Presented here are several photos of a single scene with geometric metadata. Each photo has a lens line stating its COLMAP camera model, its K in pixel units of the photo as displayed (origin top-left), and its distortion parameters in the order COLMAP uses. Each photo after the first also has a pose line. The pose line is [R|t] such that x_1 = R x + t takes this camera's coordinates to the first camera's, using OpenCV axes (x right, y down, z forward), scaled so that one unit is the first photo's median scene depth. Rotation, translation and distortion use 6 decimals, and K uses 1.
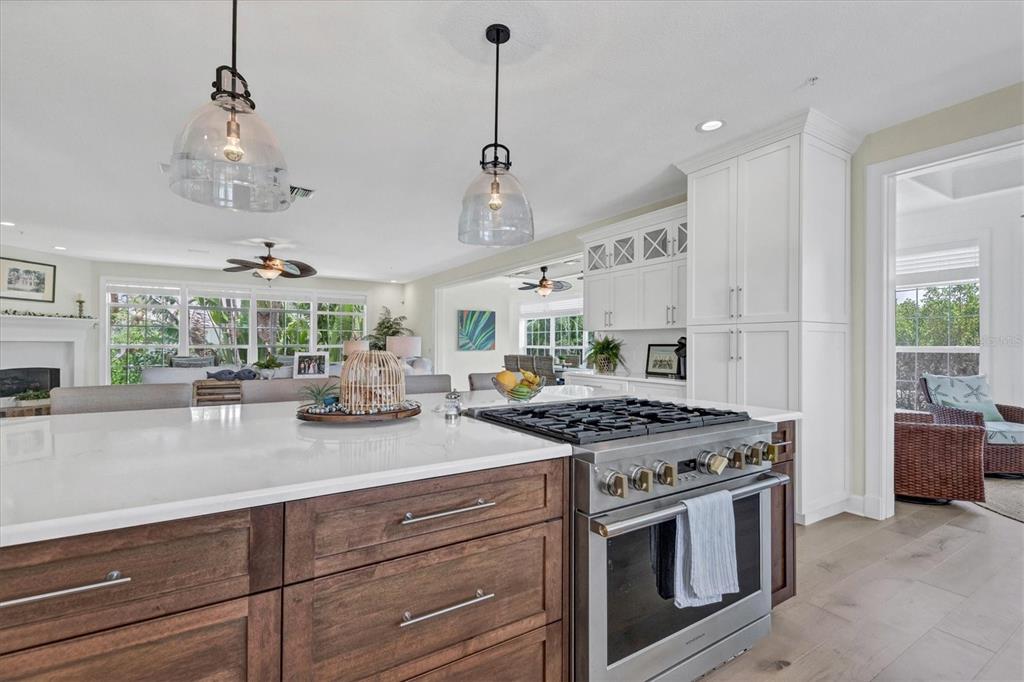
lens RADIAL K [[462.7, 0, 513.9], [0, 462.7, 348.1], [0, 0, 1]] dist [0.001128, -0.000076]
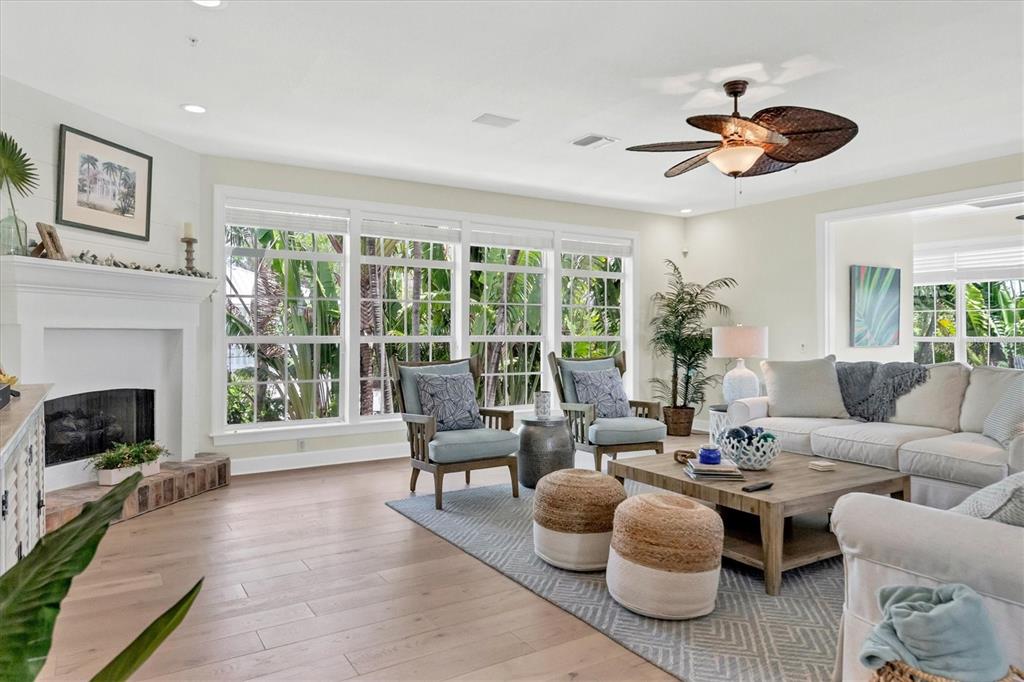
lens RADIAL K [[674.4, 0, 510.6], [0, 674.4, 332.6], [0, 0, 1]] dist [-0.000237, -0.000262]
pose [[0.999890, -0.001773, -0.014753, -0.630054], [0.001618, 0.999943, -0.010539, -0.003009], [0.014771, 0.010514, 0.999836, 0.358787]]
